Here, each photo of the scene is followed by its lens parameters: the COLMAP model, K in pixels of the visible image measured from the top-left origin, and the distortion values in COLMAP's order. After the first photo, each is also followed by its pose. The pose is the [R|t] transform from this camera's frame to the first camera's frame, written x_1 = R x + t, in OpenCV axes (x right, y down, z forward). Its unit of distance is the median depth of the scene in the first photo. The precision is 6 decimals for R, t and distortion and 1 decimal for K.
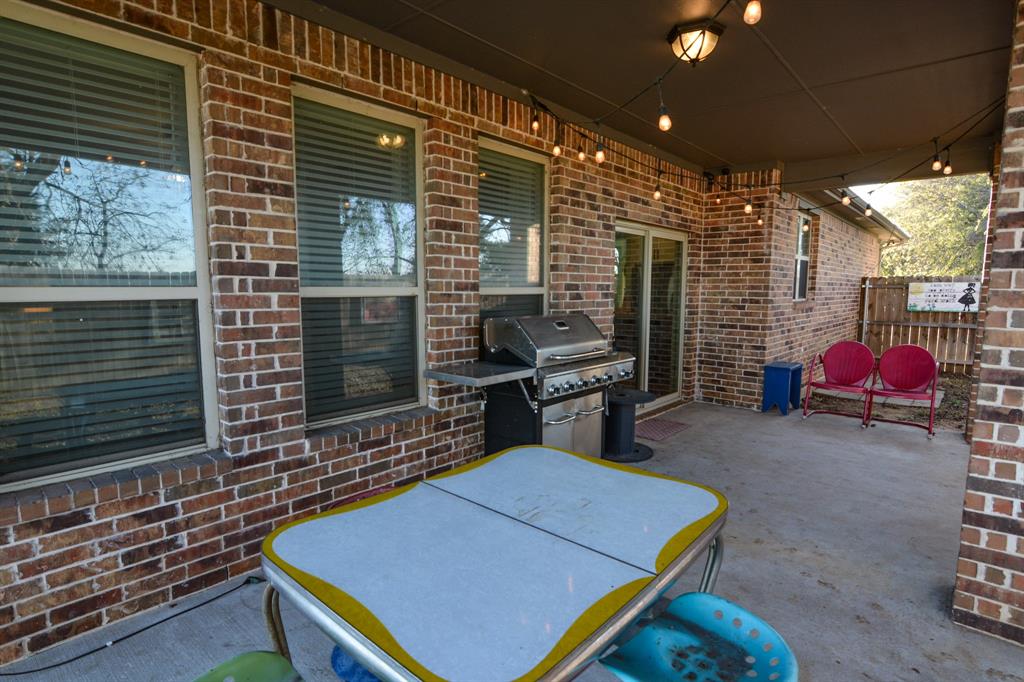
lens RADIAL K [[516.5, 0, 514.1], [0, 516.5, 339.8], [0, 0, 1]] dist [-0.029884, 0.009136]
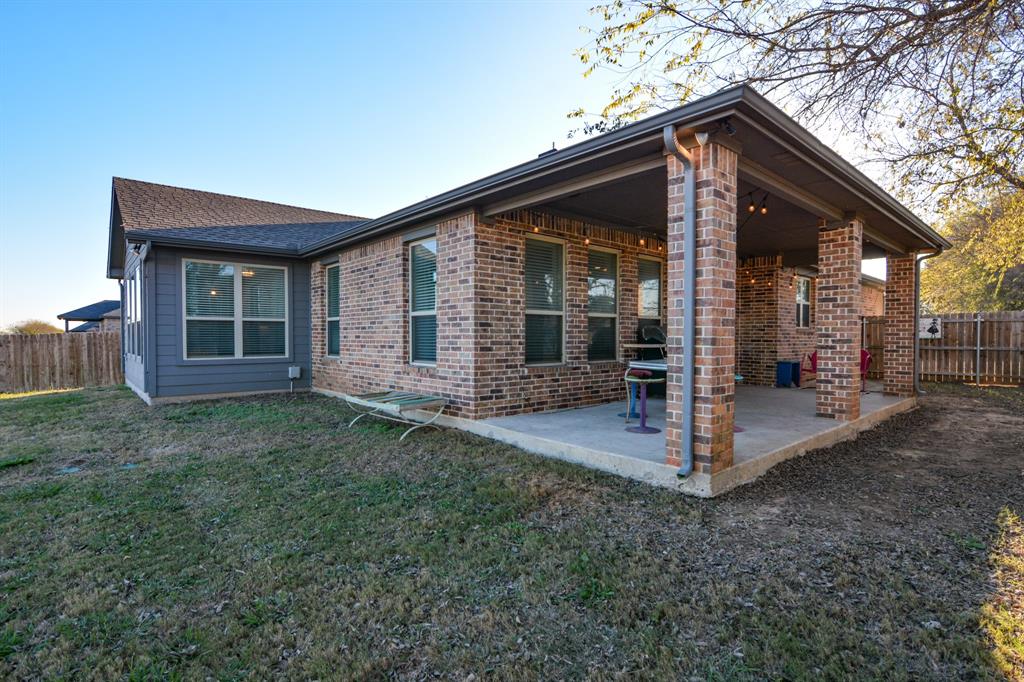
lens RADIAL K [[503.4, 0, 506.3], [0, 503.4, 343.6], [0, 0, 1]] dist [-0.029483, 0.008474]
pose [[0.991924, 0.001496, -0.126828, -0.408133], [-0.012687, 0.996086, -0.087472, 0.264962], [0.126201, 0.088374, 0.988060, -1.497771]]
